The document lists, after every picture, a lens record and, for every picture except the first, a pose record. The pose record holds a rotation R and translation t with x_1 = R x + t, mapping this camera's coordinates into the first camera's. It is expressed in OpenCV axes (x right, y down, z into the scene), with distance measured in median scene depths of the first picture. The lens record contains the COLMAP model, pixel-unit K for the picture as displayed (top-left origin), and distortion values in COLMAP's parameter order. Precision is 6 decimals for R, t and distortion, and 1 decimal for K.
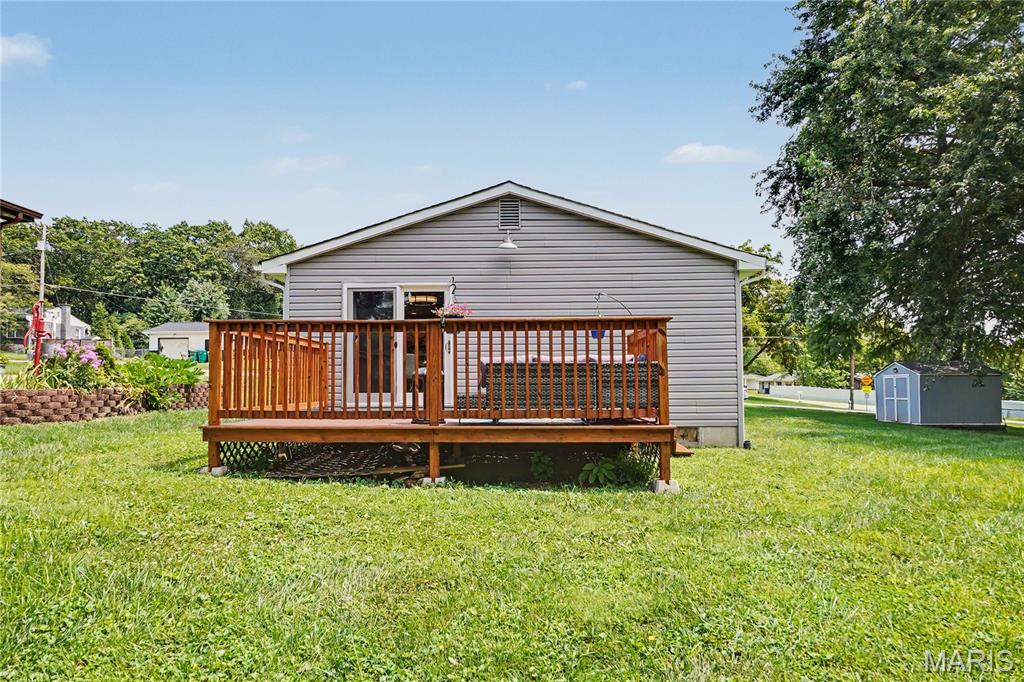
lens RADIAL K [[633.2, 0, 515.0], [0, 633.2, 356.3], [0, 0, 1]] dist [0.020743, 0.002070]
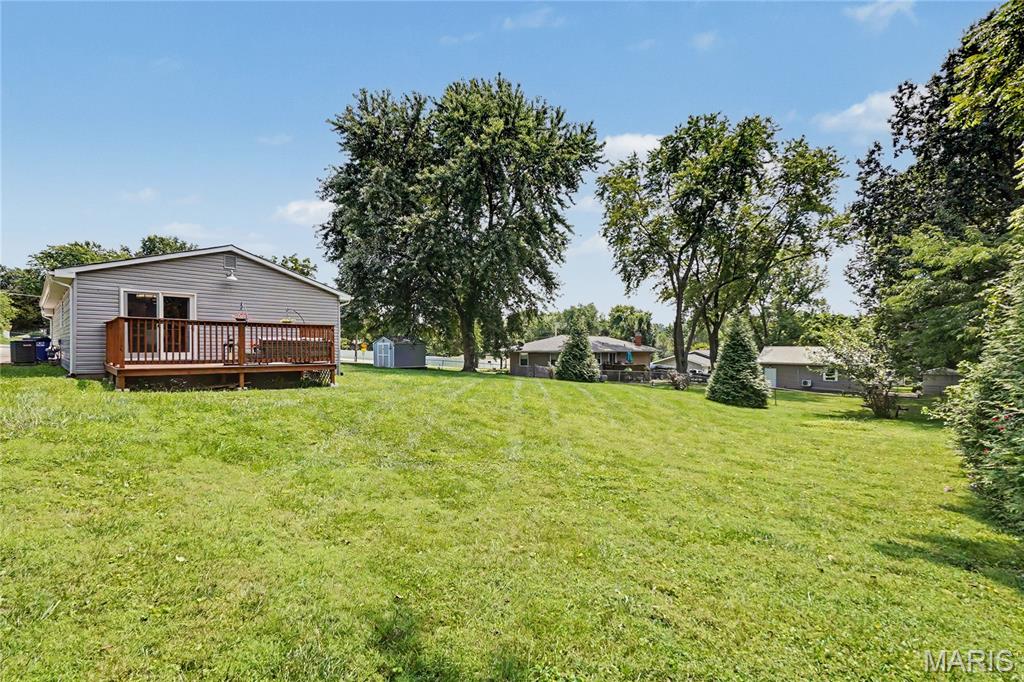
lens RADIAL K [[460.2, 0, 514.7], [0, 460.2, 344.3], [0, 0, 1]] dist [-0.001061, -0.000191]
pose [[0.659163, 0.012183, 0.751901, -0.494039], [-0.043186, 0.998832, 0.021675, -0.036006], [-0.750759, -0.046759, 0.658919, -0.608282]]
